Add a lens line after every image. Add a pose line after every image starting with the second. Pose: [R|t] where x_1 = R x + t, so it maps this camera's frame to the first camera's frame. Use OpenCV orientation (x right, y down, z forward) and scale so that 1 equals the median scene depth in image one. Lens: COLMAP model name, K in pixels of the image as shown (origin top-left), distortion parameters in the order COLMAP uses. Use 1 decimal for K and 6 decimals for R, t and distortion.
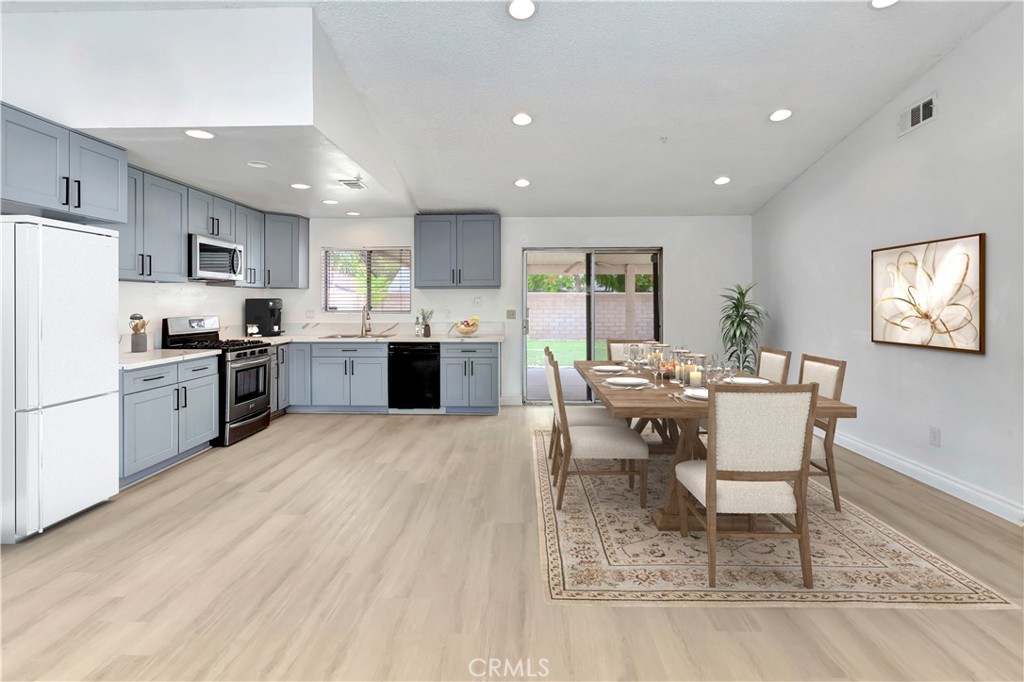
lens RADIAL K [[492.0, 0, 490.3], [0, 492.0, 300.8], [0, 0, 1]] dist [-0.002642, -0.000043]
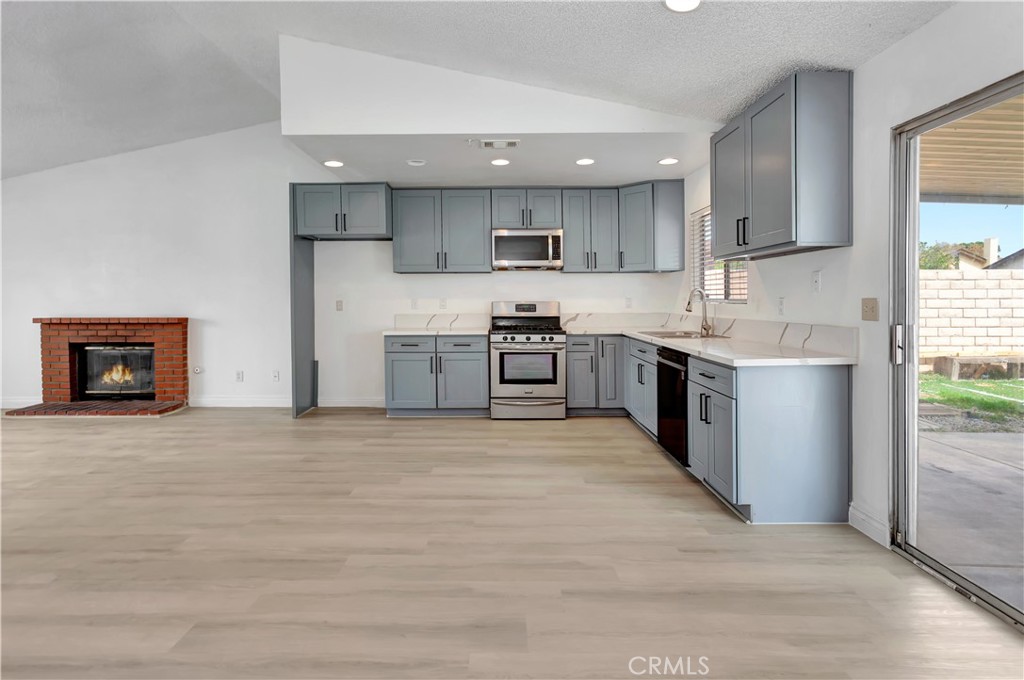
lens RADIAL K [[520.1, 0, 511.2], [0, 520.1, 309.7], [0, 0, 1]] dist [0.000776, 0.001292]
pose [[0.035738, 0.025968, -0.999024, 0.511316], [0.008129, 0.999622, 0.026274, 0.017397], [0.999328, -0.009060, 0.035513, 0.828018]]
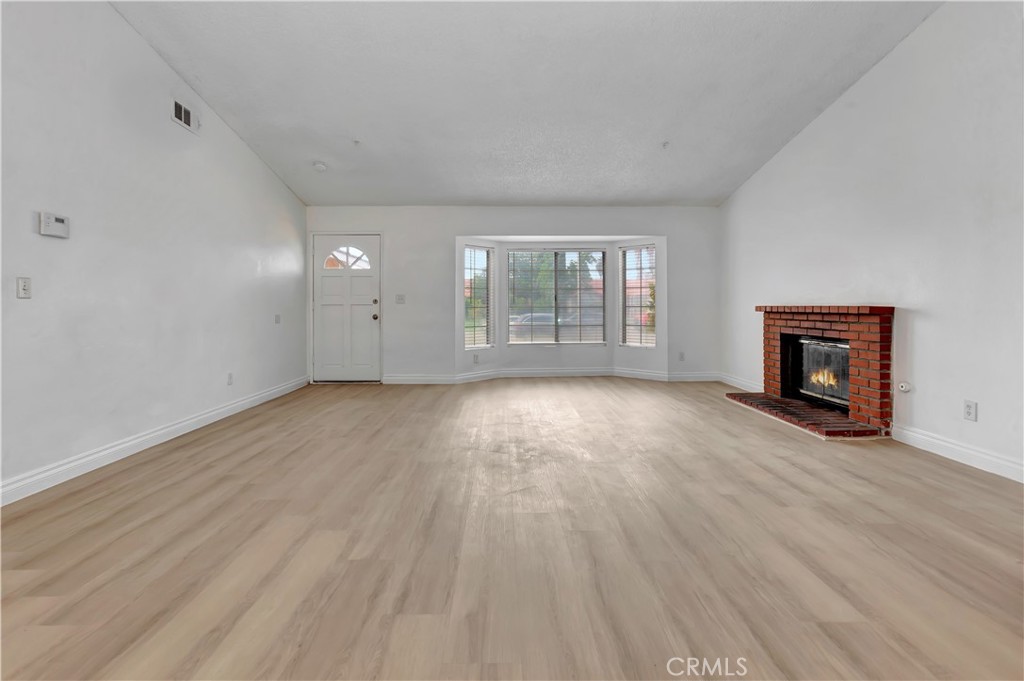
lens RADIAL K [[473.8, 0, 506.5], [0, 473.8, 305.6], [0, 0, 1]] dist [0.003438, 0.000343]
pose [[-0.998787, 0.004042, -0.049080, -0.016904], [0.004438, 0.999958, -0.007958, 0.058004], [0.049046, -0.008166, -0.998763, 0.835780]]
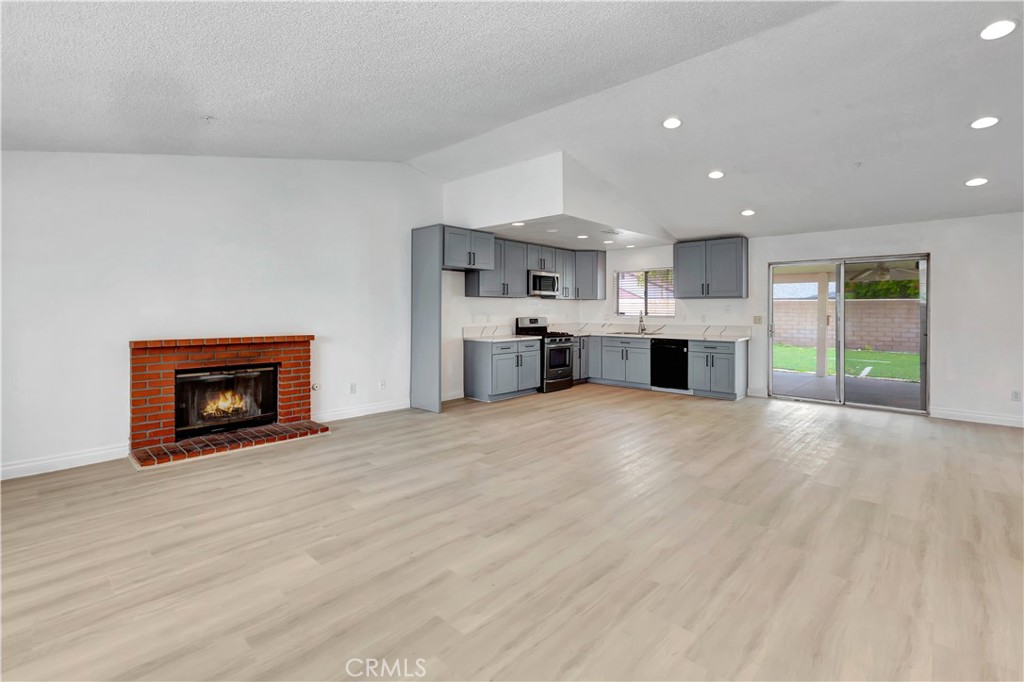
lens RADIAL K [[473.8, 0, 506.5], [0, 473.8, 306.1], [0, 0, 1]] dist [0.003438, 0.000343]
pose [[0.759615, -0.002221, -0.650369, 0.361108], [-0.000756, 0.999990, -0.004298, 0.000607], [0.650372, 0.003757, 0.759606, -0.282815]]
